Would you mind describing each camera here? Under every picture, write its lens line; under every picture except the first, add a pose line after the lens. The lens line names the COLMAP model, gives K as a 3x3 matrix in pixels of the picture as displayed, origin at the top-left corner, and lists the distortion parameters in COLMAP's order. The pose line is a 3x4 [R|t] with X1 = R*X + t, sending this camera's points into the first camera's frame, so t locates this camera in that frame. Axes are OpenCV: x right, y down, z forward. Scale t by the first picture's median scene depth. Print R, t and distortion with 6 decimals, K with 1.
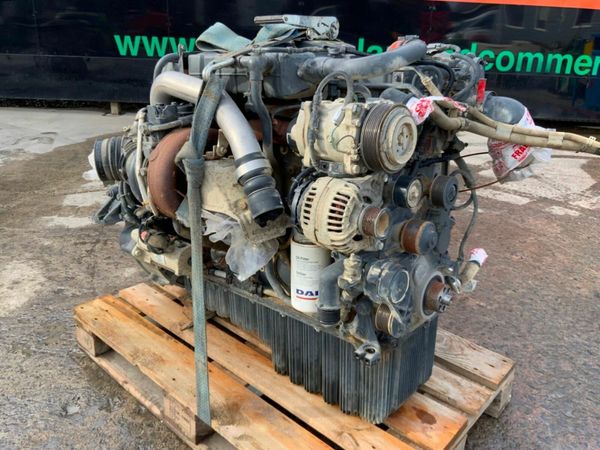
lens RADIAL K [[497.0, 0, 300.0], [0, 497.0, 225.0], [0, 0, 1]] dist [0.096810, -0.167056]
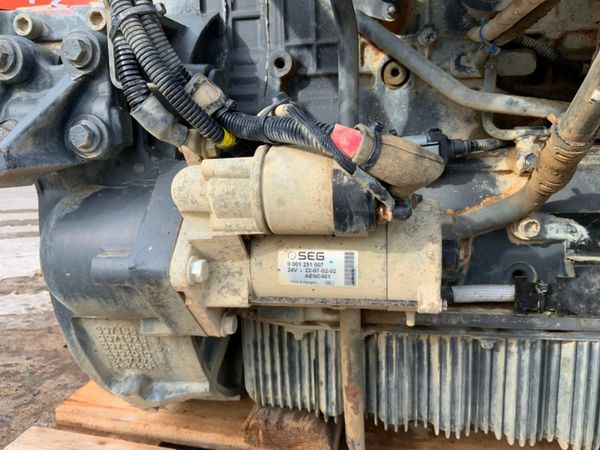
lens RADIAL K [[497.0, 0, 300.0], [0, 497.0, 225.0], [0, 0, 1]] dist [0.096810, -0.167056]
pose [[0.844895, -0.099728, 0.525554, -0.493041], [0.184498, 0.976510, -0.111304, 0.085692], [-0.502109, 0.191004, 0.843448, 0.937896]]
